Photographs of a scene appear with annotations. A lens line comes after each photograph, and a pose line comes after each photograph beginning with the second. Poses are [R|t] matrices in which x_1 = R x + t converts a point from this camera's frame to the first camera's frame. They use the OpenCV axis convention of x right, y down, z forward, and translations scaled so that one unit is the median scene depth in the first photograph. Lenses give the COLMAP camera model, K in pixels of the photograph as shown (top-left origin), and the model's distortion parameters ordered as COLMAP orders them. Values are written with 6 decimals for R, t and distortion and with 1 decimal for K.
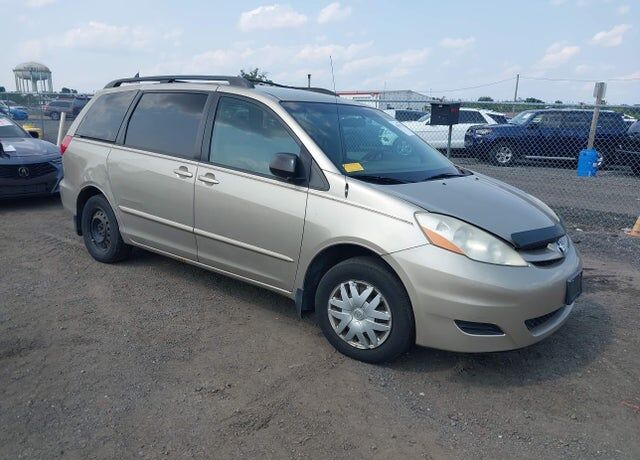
lens RADIAL K [[509.6, 0, 320.0], [0, 509.6, 230.0], [0, 0, 1]] dist [-0.007835, -0.001869]
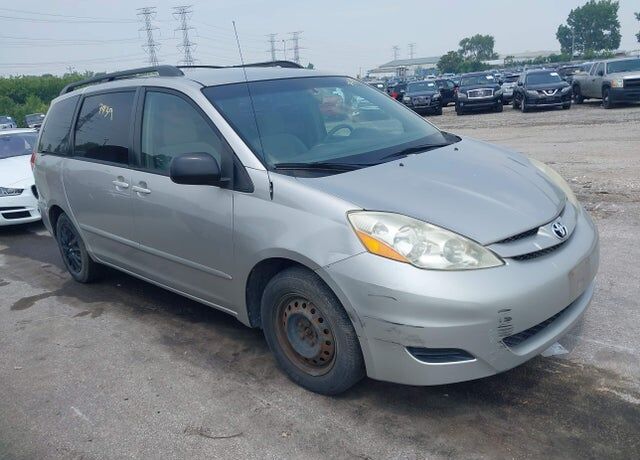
lens RADIAL K [[509.6, 0, 320.0], [0, 509.6, 230.0], [0, 0, 1]] dist [-0.007835, -0.001869]
pose [[0.985571, -0.108899, -0.129576, 0.218595], [0.116228, 0.991944, 0.050389, -0.045325], [0.123045, -0.064722, 0.990288, 0.197575]]
